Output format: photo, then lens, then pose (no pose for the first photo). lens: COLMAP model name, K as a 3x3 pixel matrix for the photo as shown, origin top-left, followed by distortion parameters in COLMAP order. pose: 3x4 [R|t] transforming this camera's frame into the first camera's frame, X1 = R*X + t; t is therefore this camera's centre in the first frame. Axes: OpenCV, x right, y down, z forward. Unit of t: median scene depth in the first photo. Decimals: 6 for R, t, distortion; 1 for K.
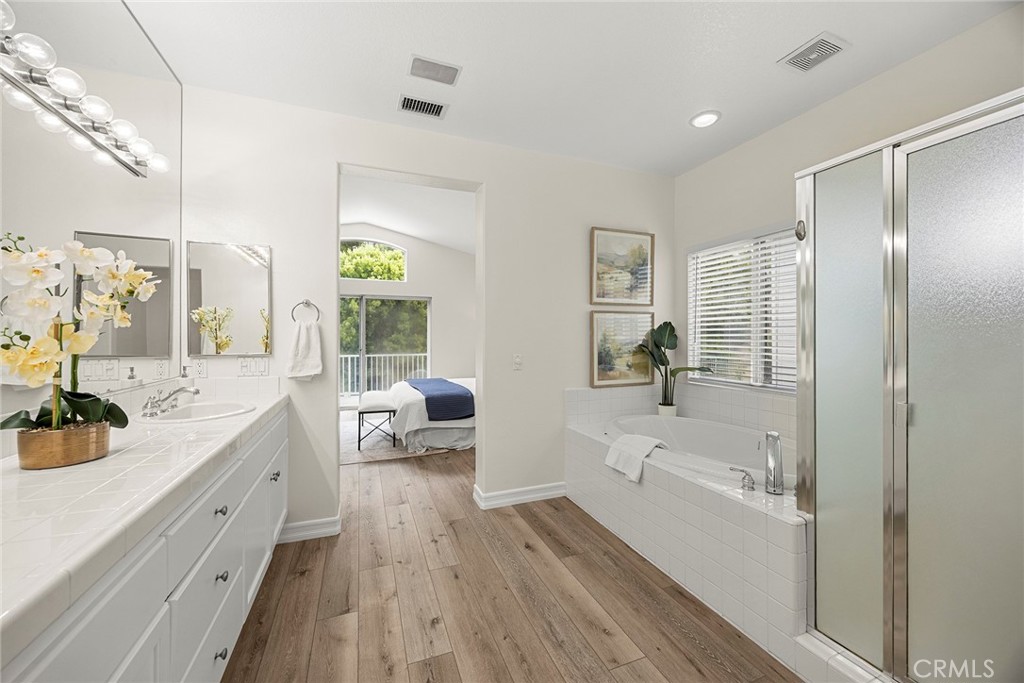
lens RADIAL K [[389.7, 0, 510.3], [0, 389.7, 335.9], [0, 0, 1]] dist [-0.000481, -0.000318]
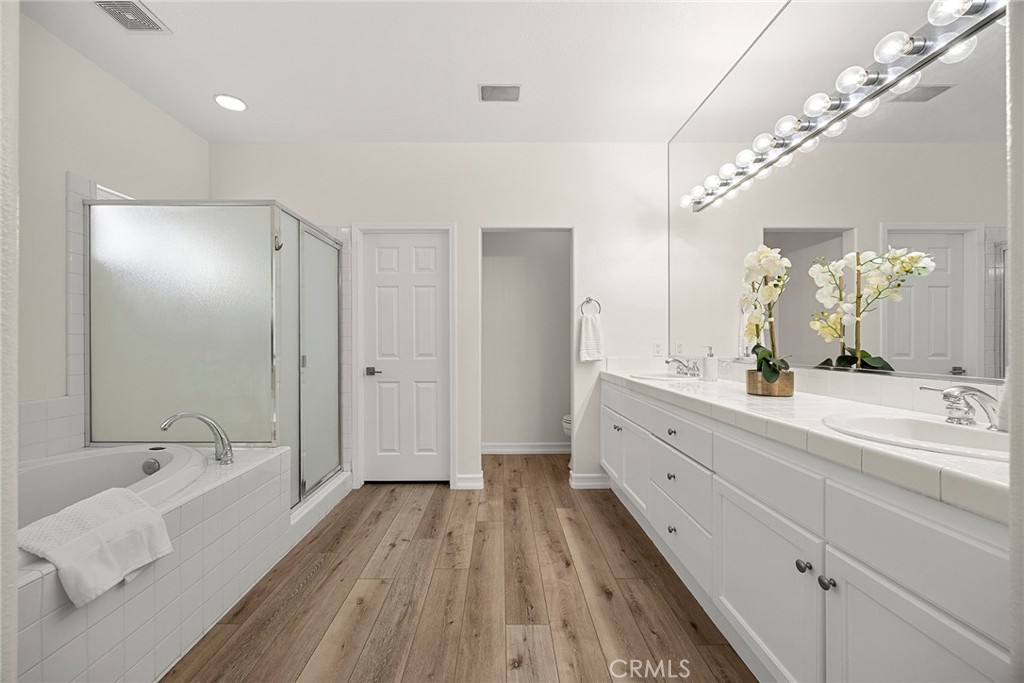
lens RADIAL K [[389.7, 0, 510.3], [0, 389.7, 335.9], [0, 0, 1]] dist [-0.000481, -0.000318]
pose [[-0.940769, 0.004524, 0.339019, -0.473649], [-0.000195, 0.999904, -0.013882, 0.076433], [-0.339049, -0.013126, -0.940677, 1.838690]]
